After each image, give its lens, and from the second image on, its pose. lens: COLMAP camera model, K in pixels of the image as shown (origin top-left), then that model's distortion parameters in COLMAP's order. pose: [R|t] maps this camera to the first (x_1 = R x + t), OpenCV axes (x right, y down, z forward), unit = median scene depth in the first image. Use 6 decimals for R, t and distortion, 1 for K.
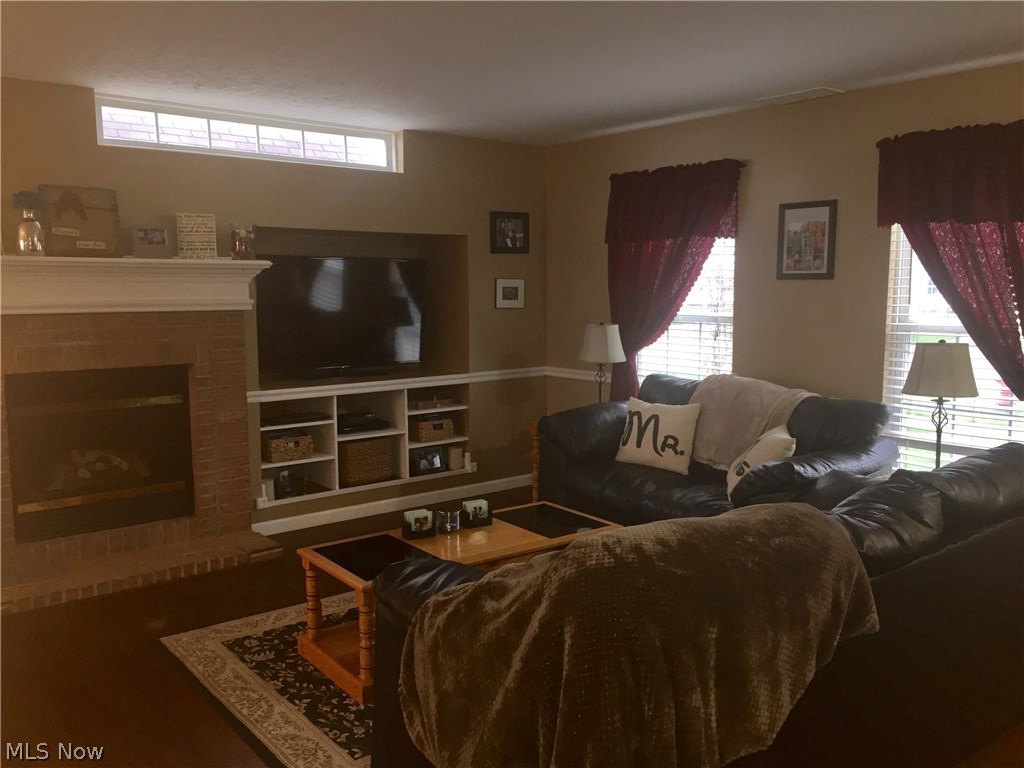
lens RADIAL K [[875.6, 0, 512.5], [0, 875.6, 382.6], [0, 0, 1]] dist [0.074157, -0.103160]
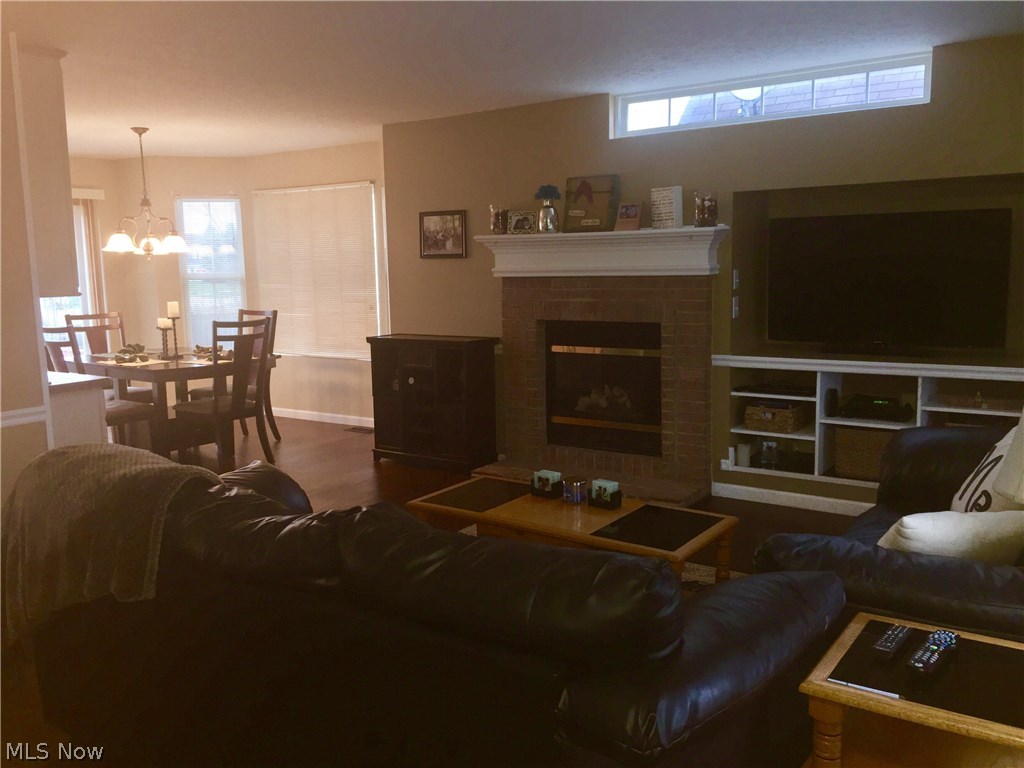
lens RADIAL K [[875.6, 0, 506.8], [0, 875.6, 381.6], [0, 0, 1]] dist [0.074157, -0.103160]
pose [[0.286729, 0.129697, -0.949192, 0.652211], [-0.086937, 0.990228, 0.109043, -0.052659], [0.954059, 0.051255, 0.295202, 0.490976]]
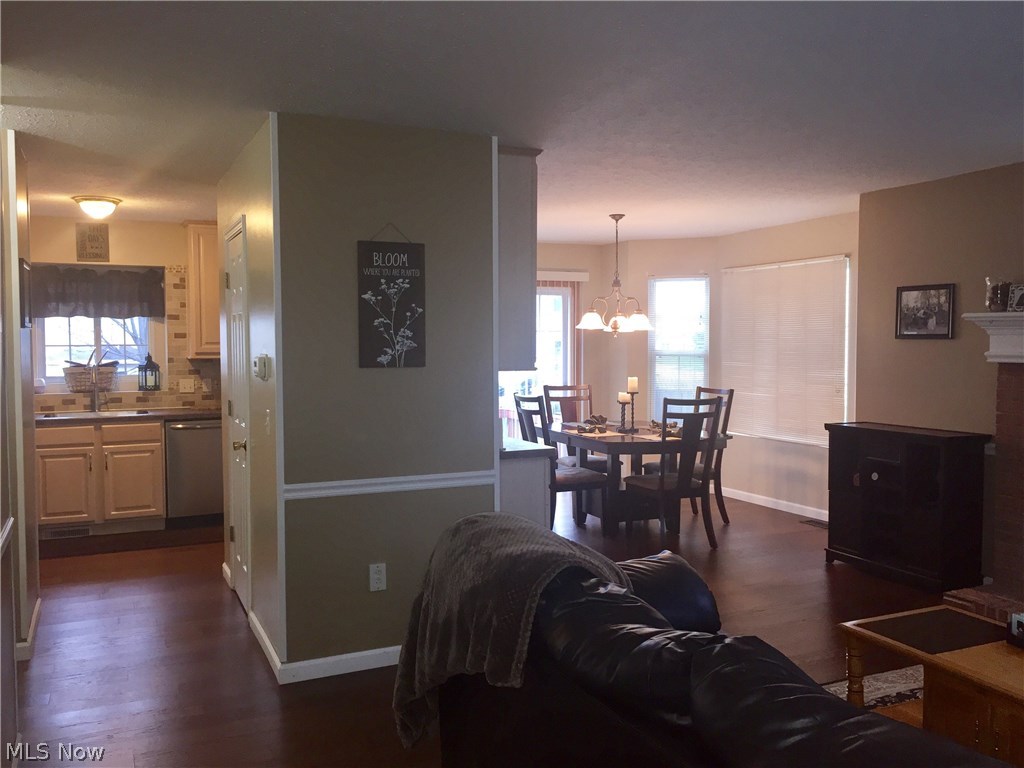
lens RADIAL K [[875.6, 0, 509.7], [0, 875.6, 383.6], [0, 0, 1]] dist [0.074157, -0.103160]
pose [[-0.243699, 0.051734, -0.968470, 0.602008], [-0.103206, 0.991523, 0.078935, -0.061651], [0.964344, 0.119188, -0.236294, 0.539369]]
